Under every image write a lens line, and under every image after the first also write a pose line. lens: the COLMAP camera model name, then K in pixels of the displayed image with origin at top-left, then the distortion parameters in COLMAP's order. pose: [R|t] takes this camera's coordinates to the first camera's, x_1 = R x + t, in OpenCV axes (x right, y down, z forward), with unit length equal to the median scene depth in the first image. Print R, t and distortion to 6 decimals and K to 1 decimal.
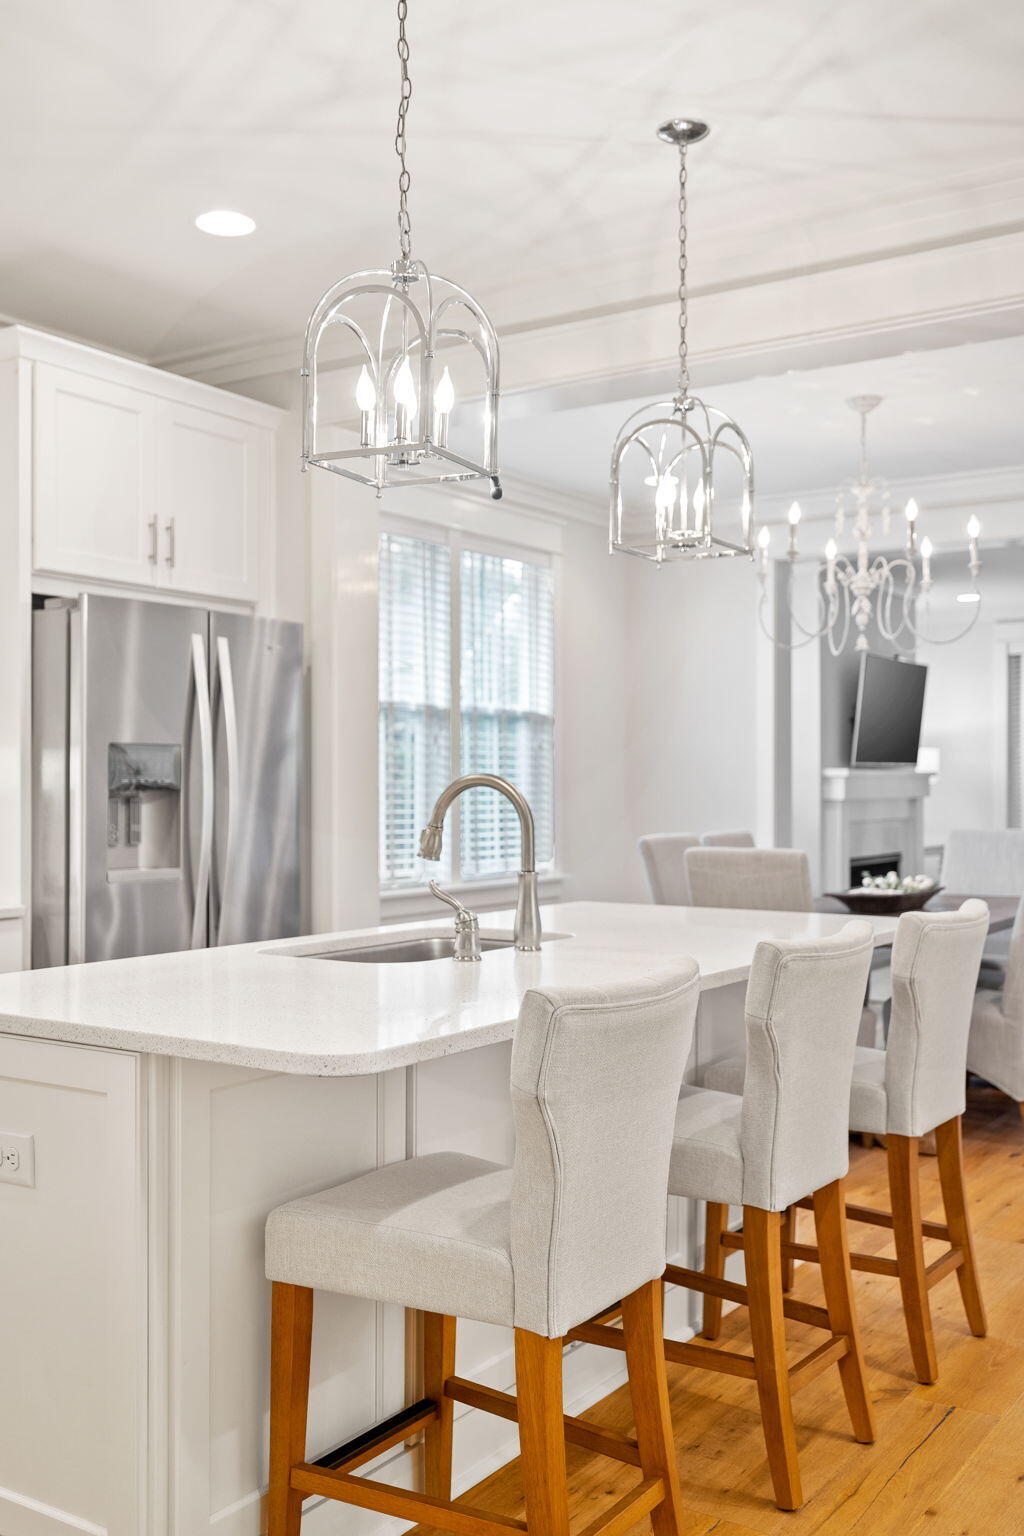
lens RADIAL K [[1503.3, 0, 511.8], [0, 1503.3, 794.0], [0, 0, 1]] dist [0.006224, 0.012260]
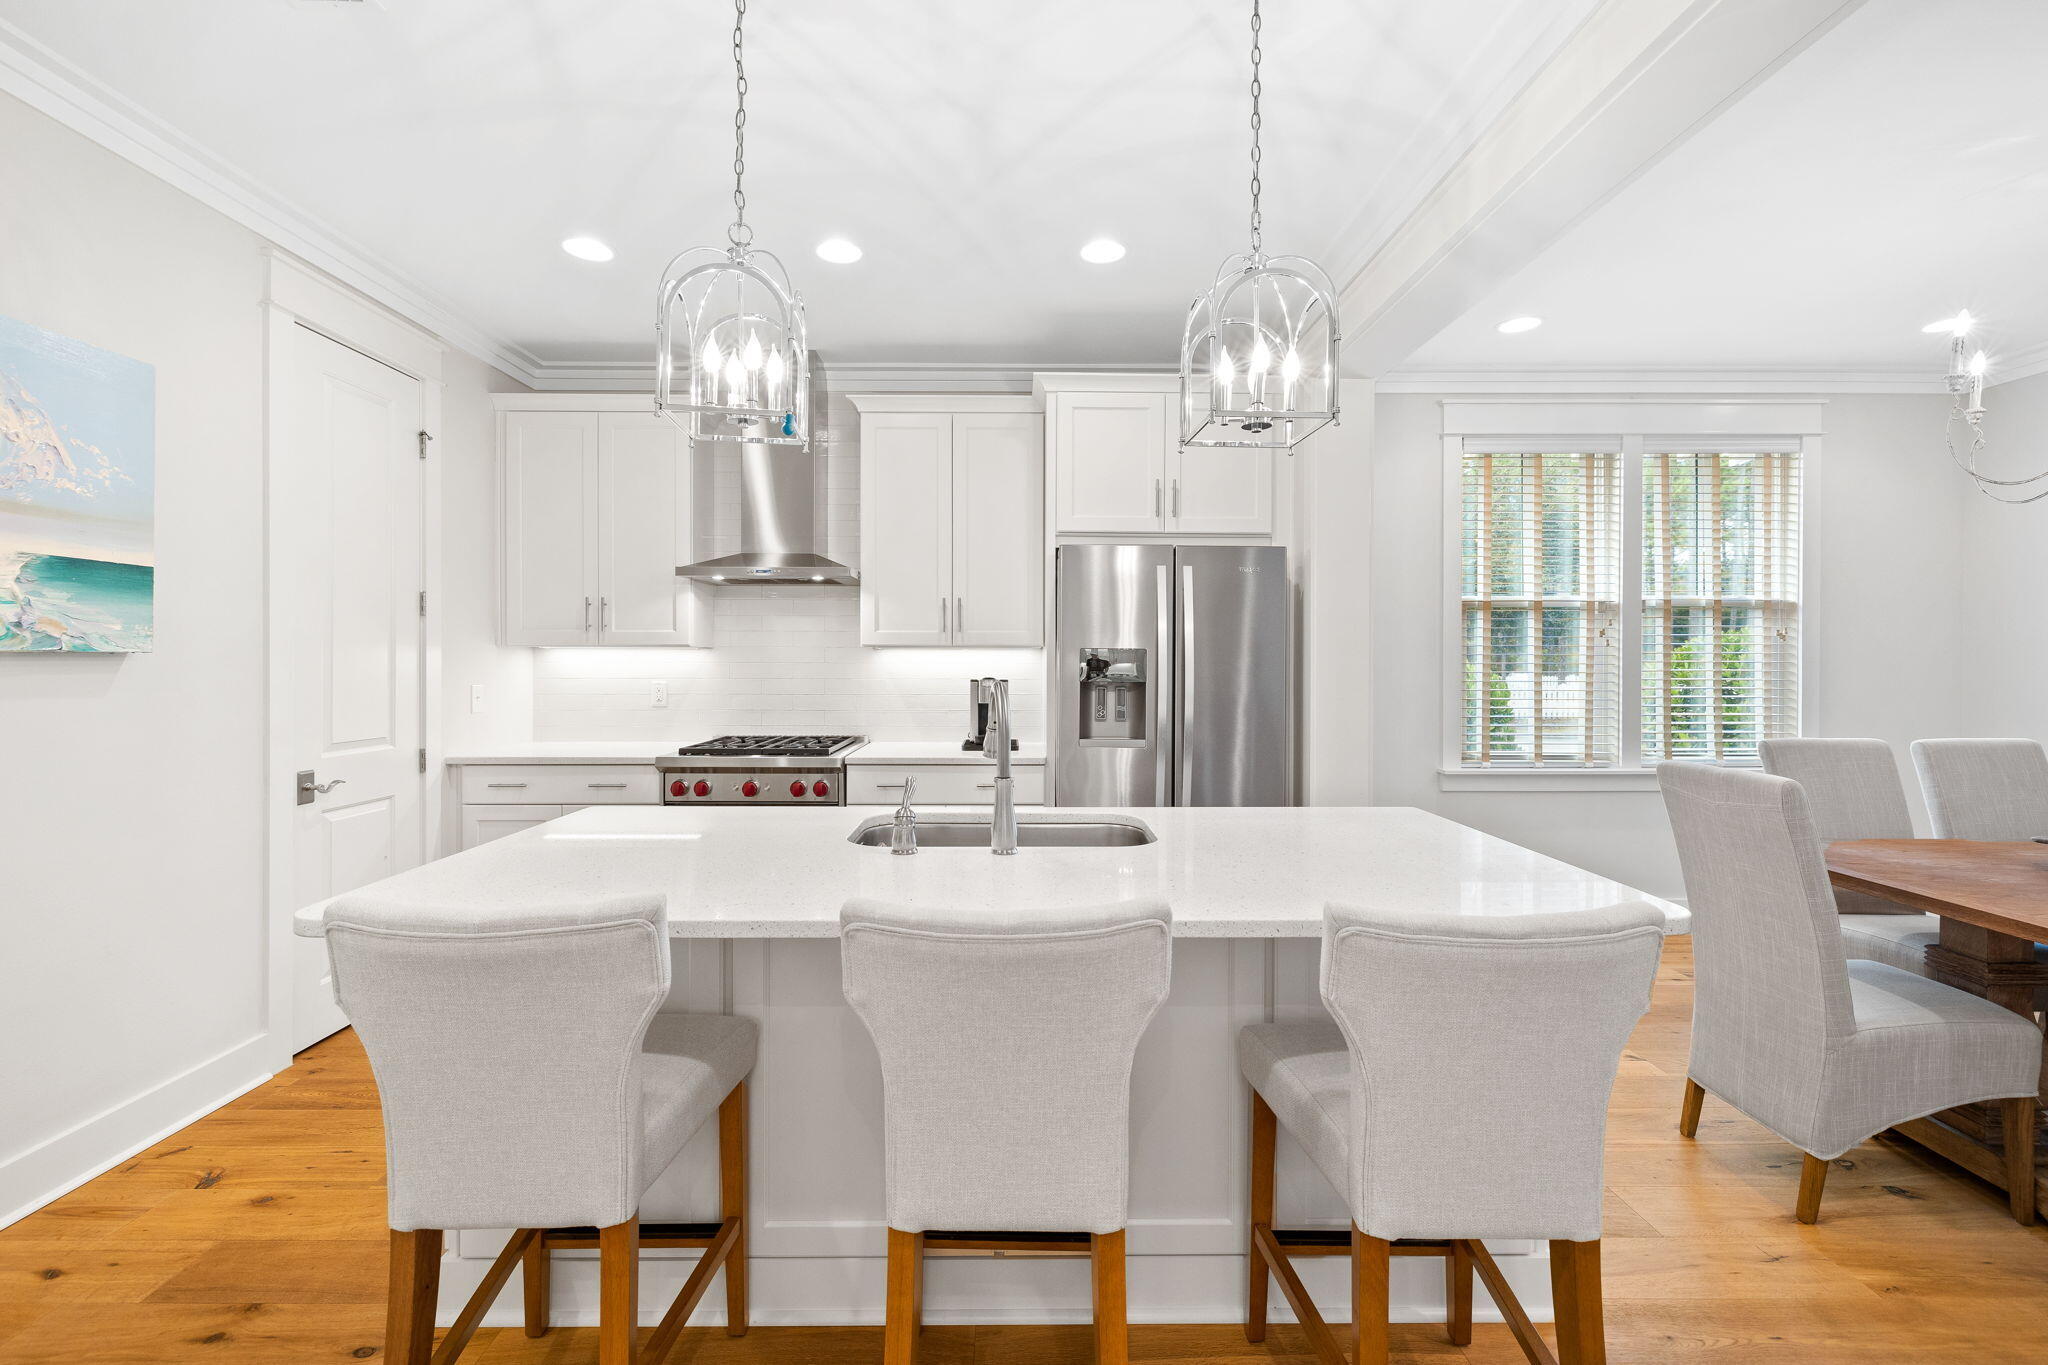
lens RADIAL K [[909.1, 0, 1017.6], [0, 909.1, 655.4], [0, 0, 1]] dist [0.002184, 0.000308]
pose [[0.548440, 0.000245, -0.836190, 0.401786], [-0.005486, 0.999979, -0.003304, -0.026061], [0.836172, 0.006399, 0.548430, 0.481820]]
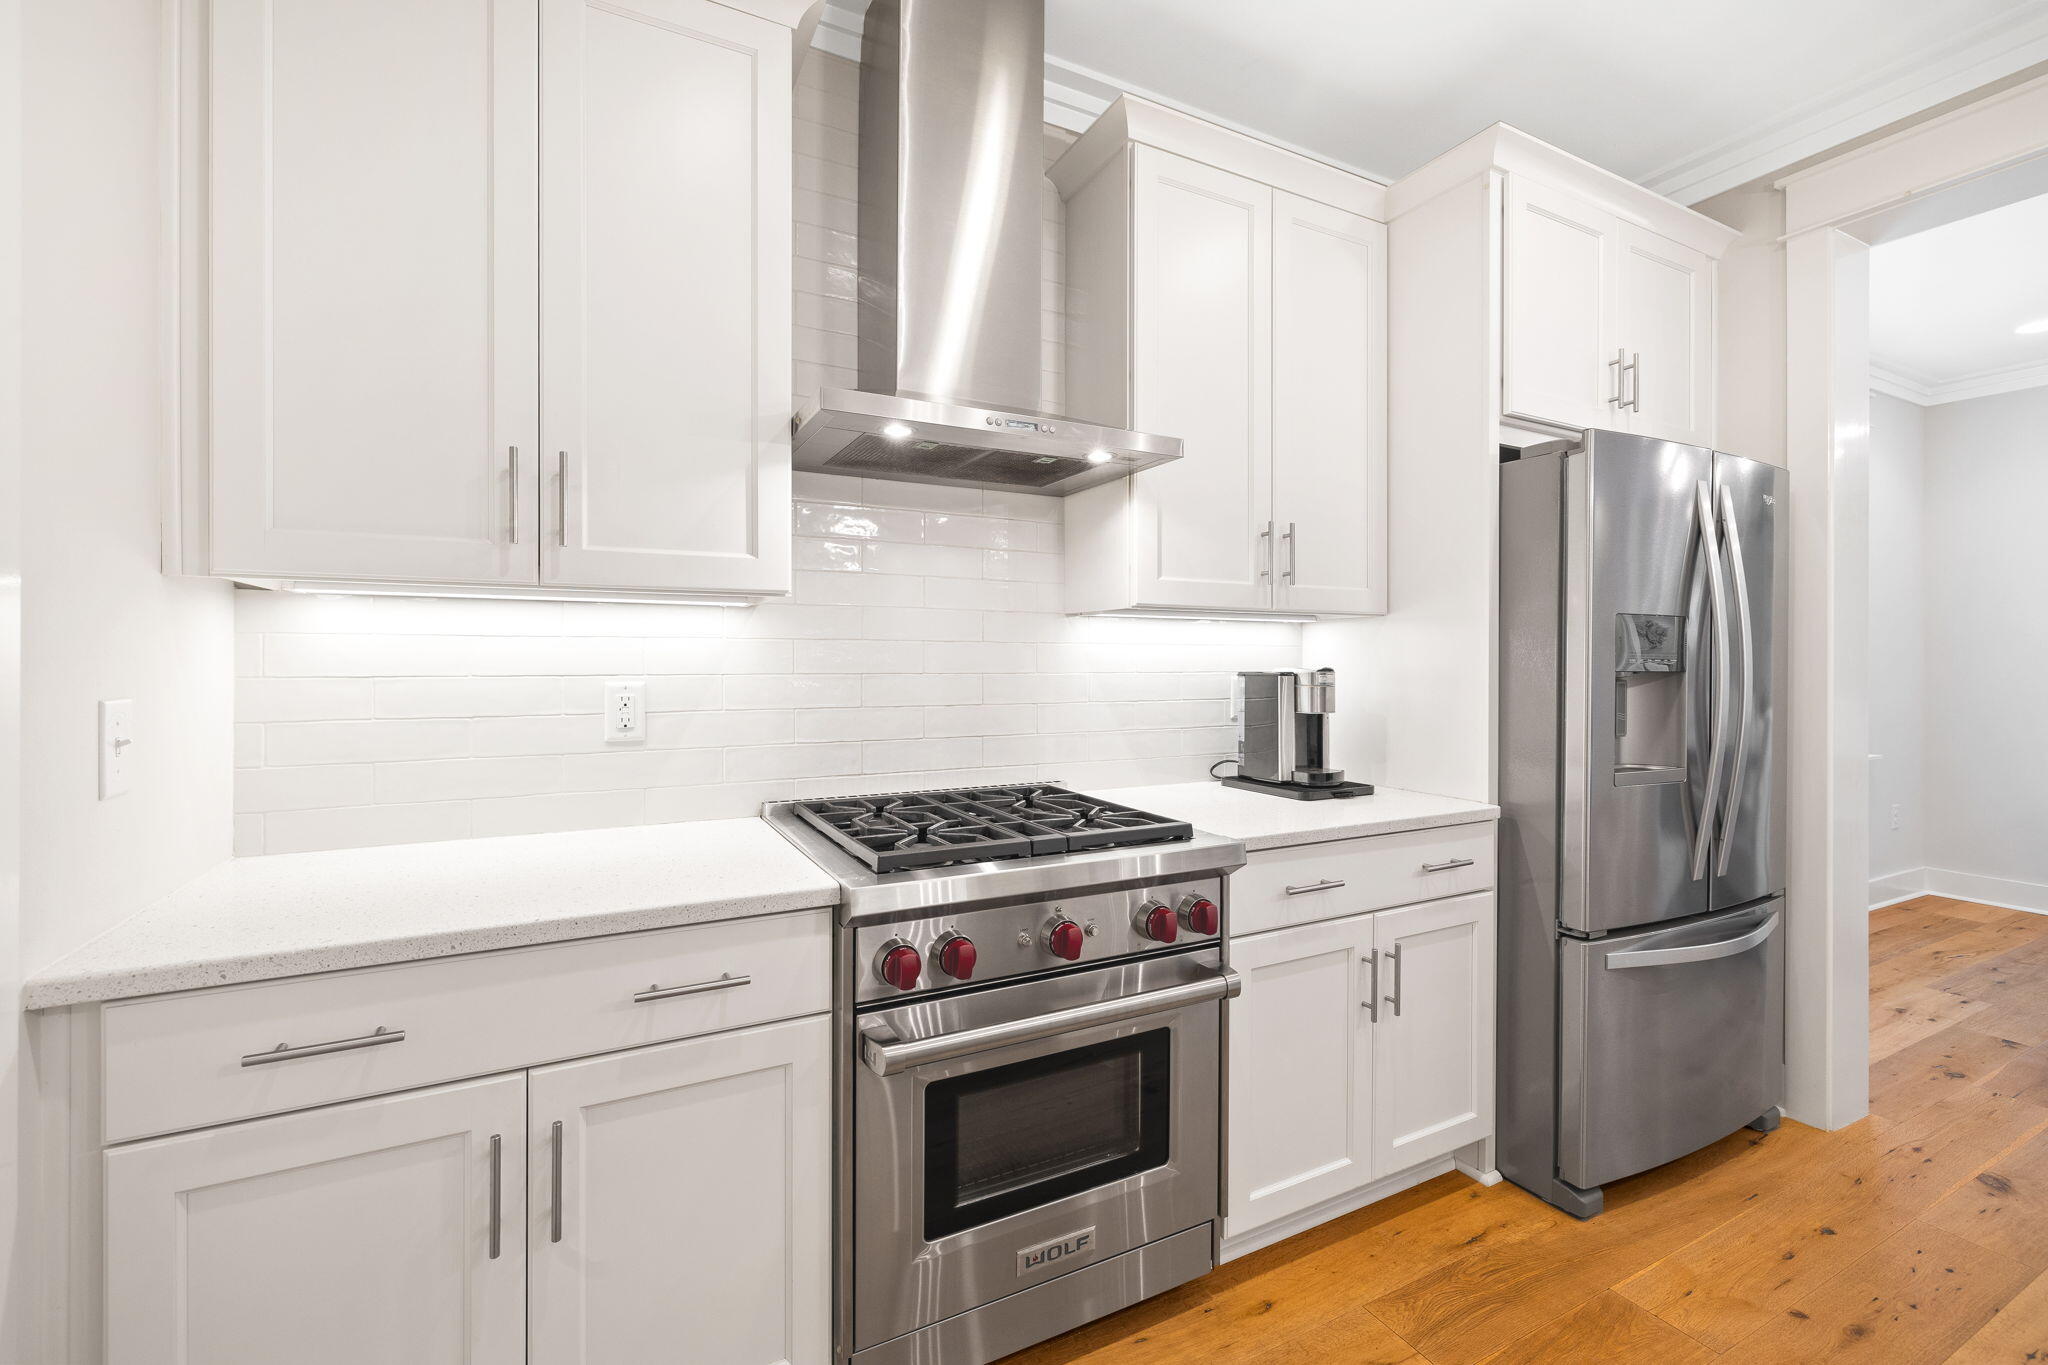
lens RADIAL K [[861.5, 0, 1007.7], [0, 861.5, 659.9], [0, 0, 1]] dist [0.000838, 0.000373]
pose [[0.872299, 0.000250, -0.488973, -0.323305], [-0.003005, 0.999984, -0.004851, -0.007024], [0.488964, 0.005701, 0.872286, 0.435163]]
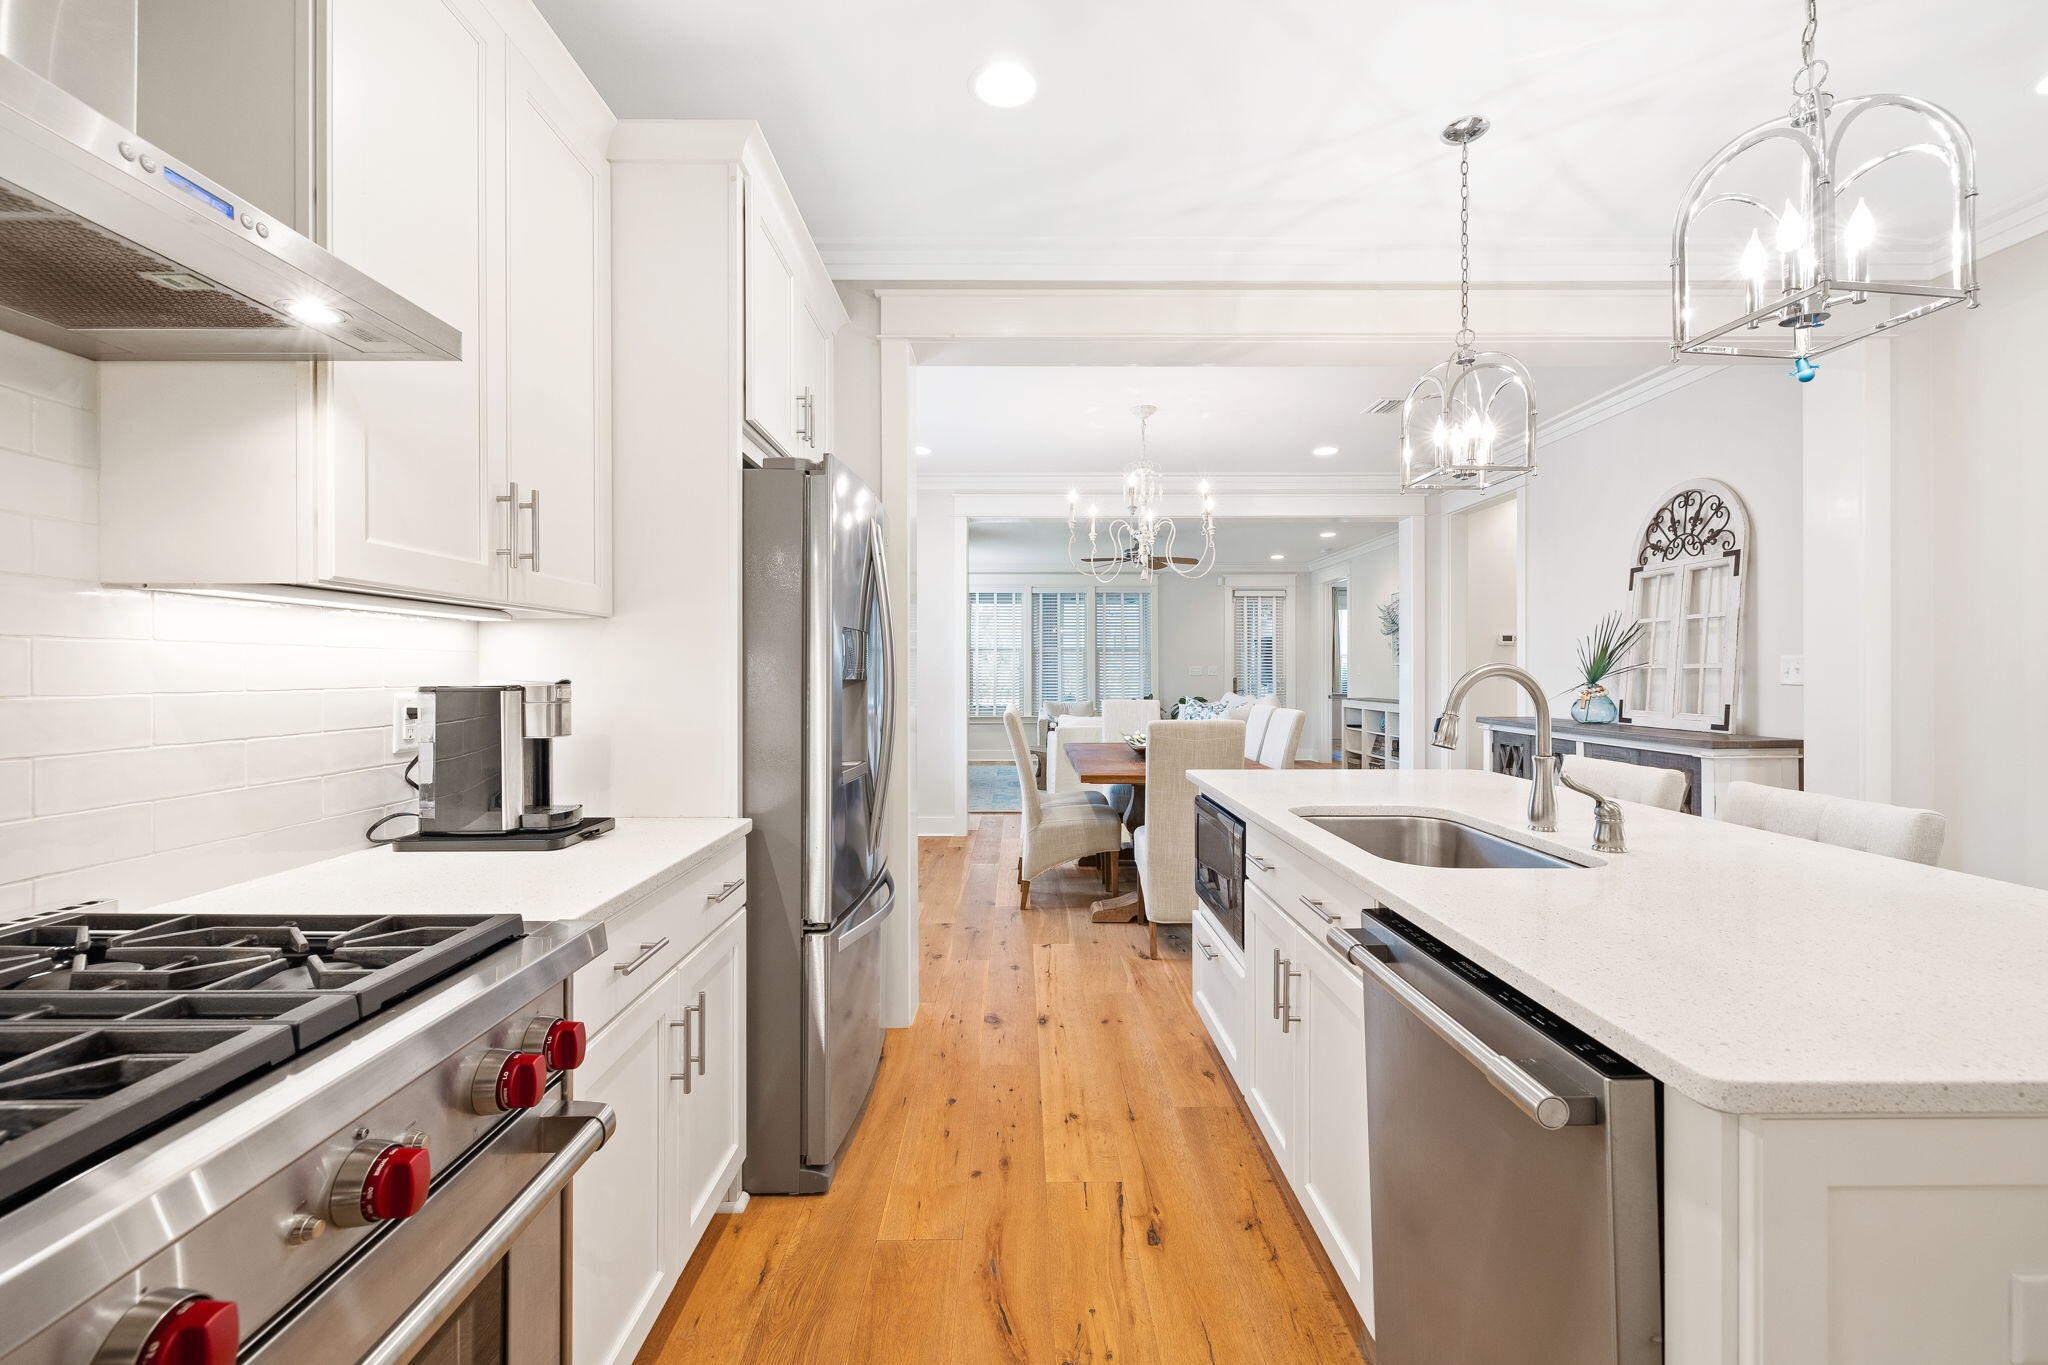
lens RADIAL K [[867.4, 0, 1022.7], [0, 867.4, 672.0], [0, 0, 1]] dist [-0.000043, -0.000308]
pose [[0.827392, -0.001613, 0.561622, -0.460478], [0.003594, 0.999991, -0.002423, -0.007056], [-0.561613, 0.004023, 0.827390, 0.512202]]
